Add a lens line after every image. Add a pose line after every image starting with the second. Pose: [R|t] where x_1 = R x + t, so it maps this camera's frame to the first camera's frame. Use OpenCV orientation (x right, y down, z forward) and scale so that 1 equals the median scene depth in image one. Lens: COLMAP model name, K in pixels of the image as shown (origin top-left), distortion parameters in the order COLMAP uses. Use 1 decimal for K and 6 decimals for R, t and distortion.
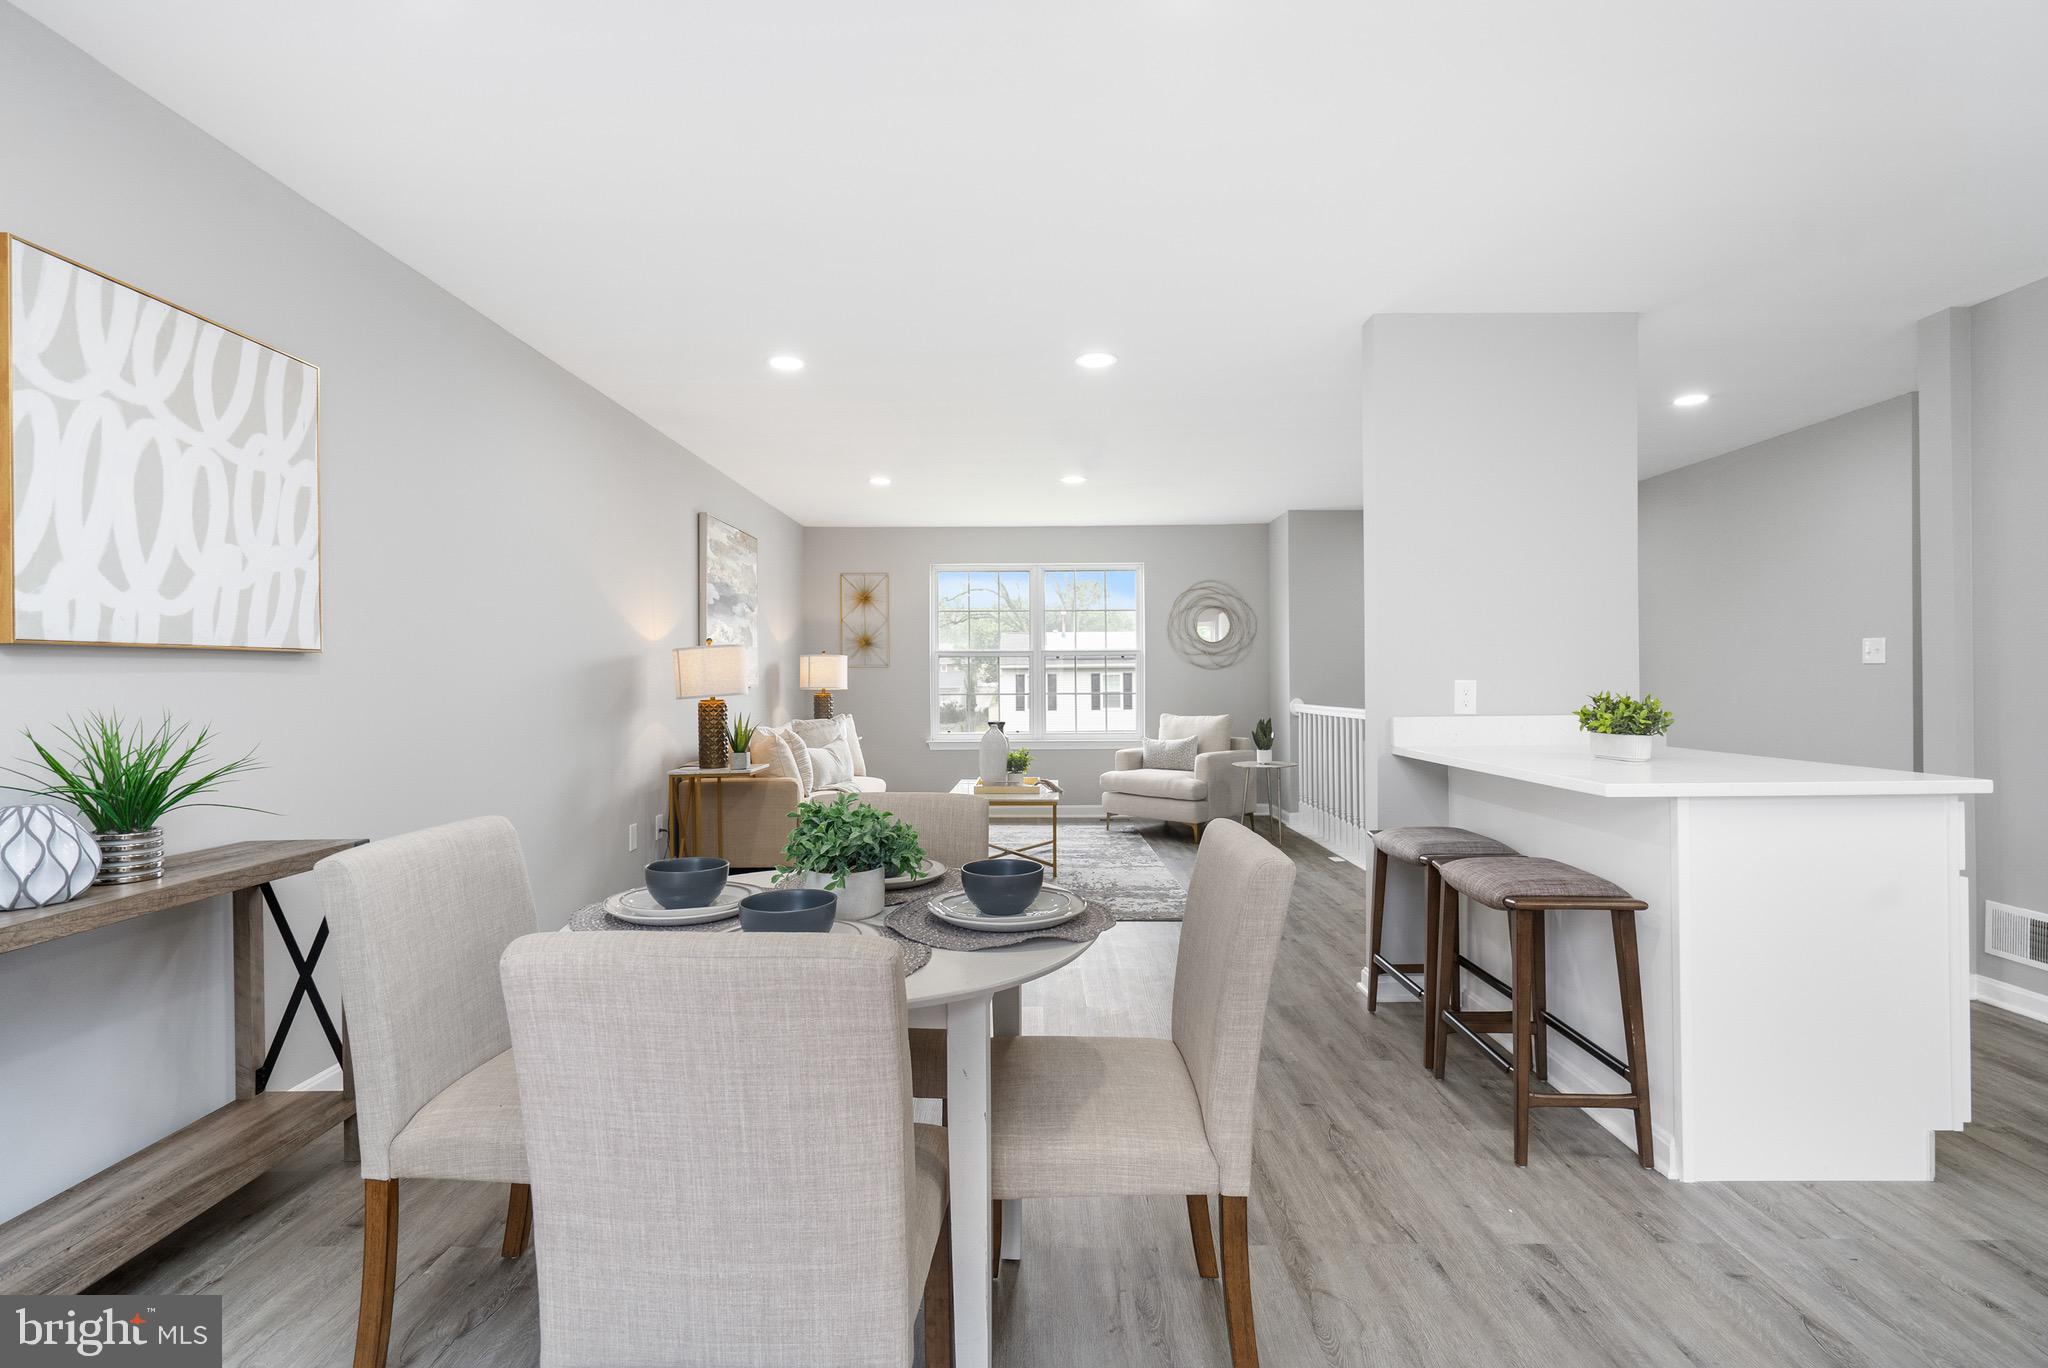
lens RADIAL K [[938.2, 0, 1026.9], [0, 938.2, 676.7], [0, 0, 1]] dist [-0.003933, 0.001743]
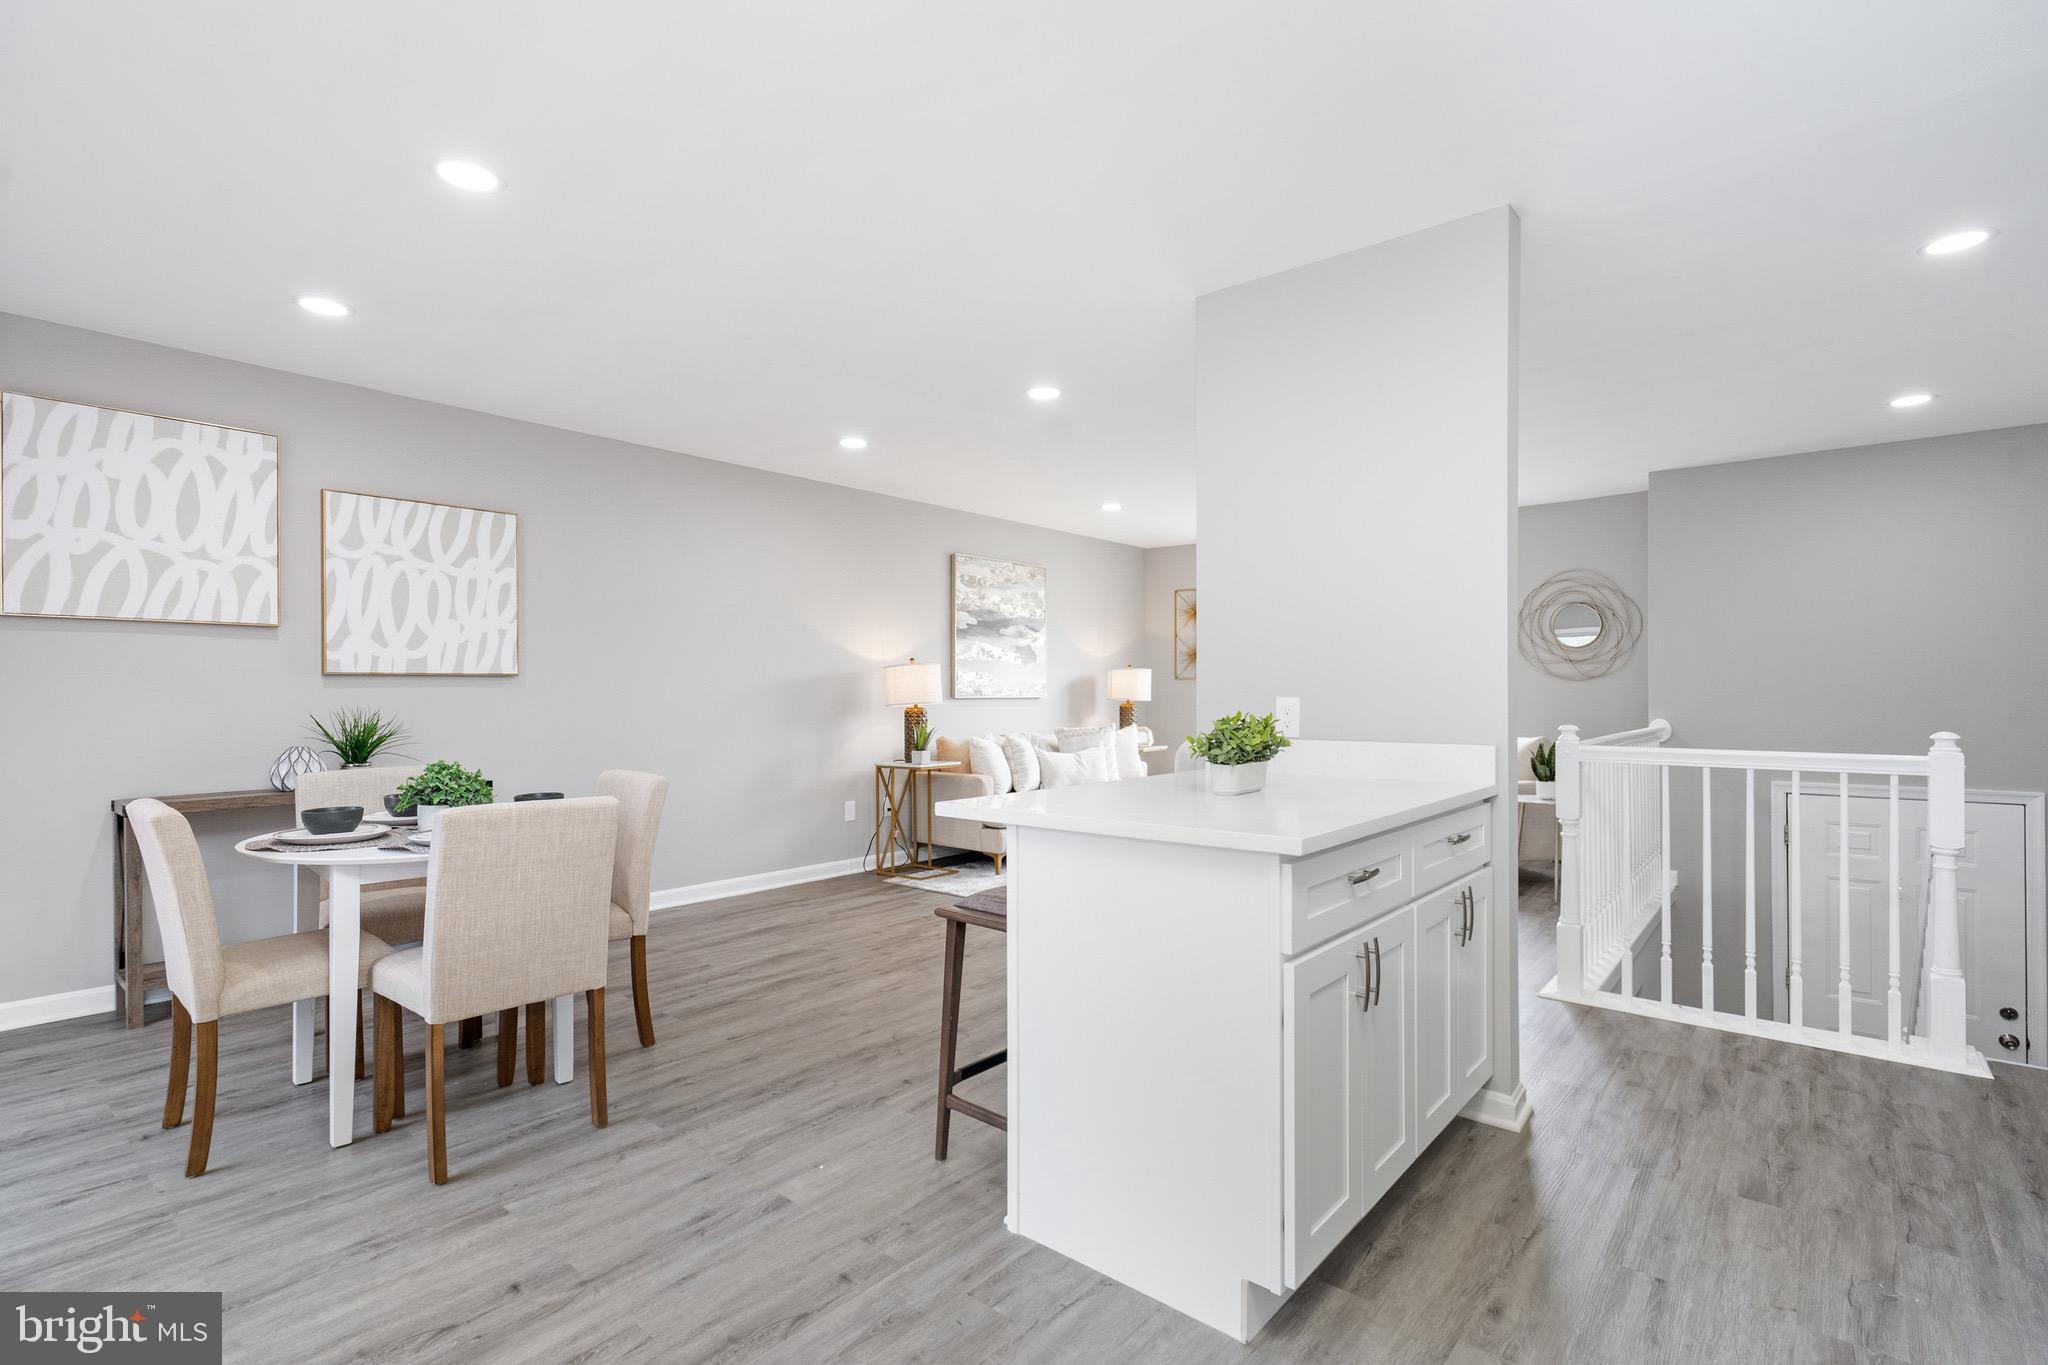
lens RADIAL K [[957.6, 0, 1023.2], [0, 957.6, 690.7], [0, 0, 1]] dist [-0.000108, 0.000994]
pose [[0.765717, 0.004404, -0.643163, 1.051325], [-0.001893, 0.999988, 0.004593, -0.007077], [0.643175, -0.002299, 0.765716, 0.213015]]
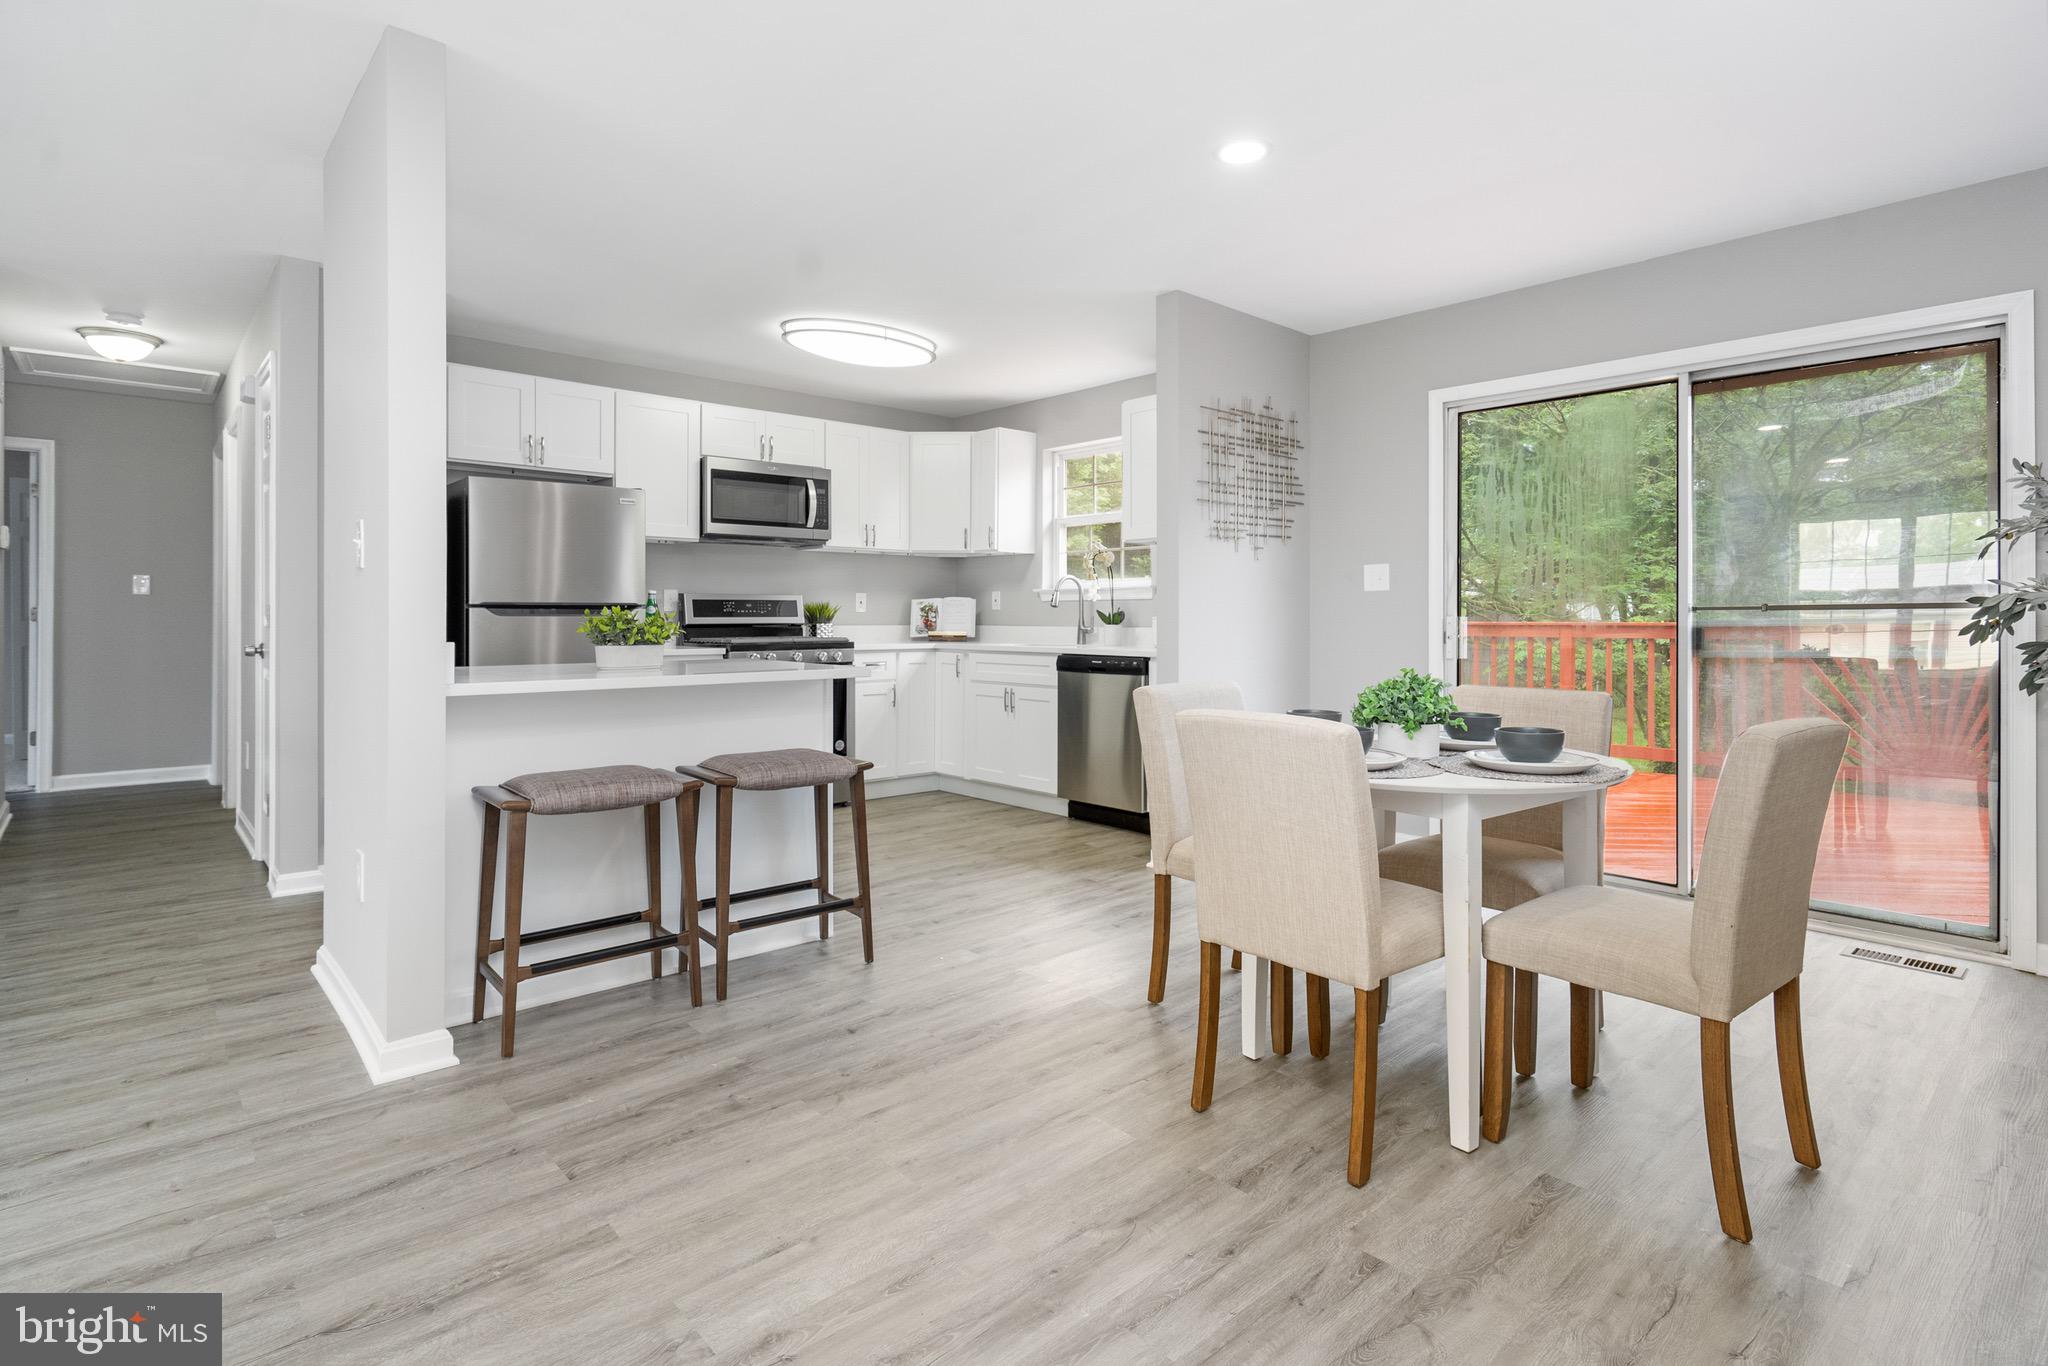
lens RADIAL K [[1009.8, 0, 1031.8], [0, 1009.8, 617.2], [0, 0, 1]] dist [-0.000681, -0.000077]
pose [[-0.676156, 0.004753, 0.736743, -0.551644], [-0.000662, 0.999975, -0.007059, 0.036623], [-0.736759, -0.005261, -0.676135, 1.462925]]
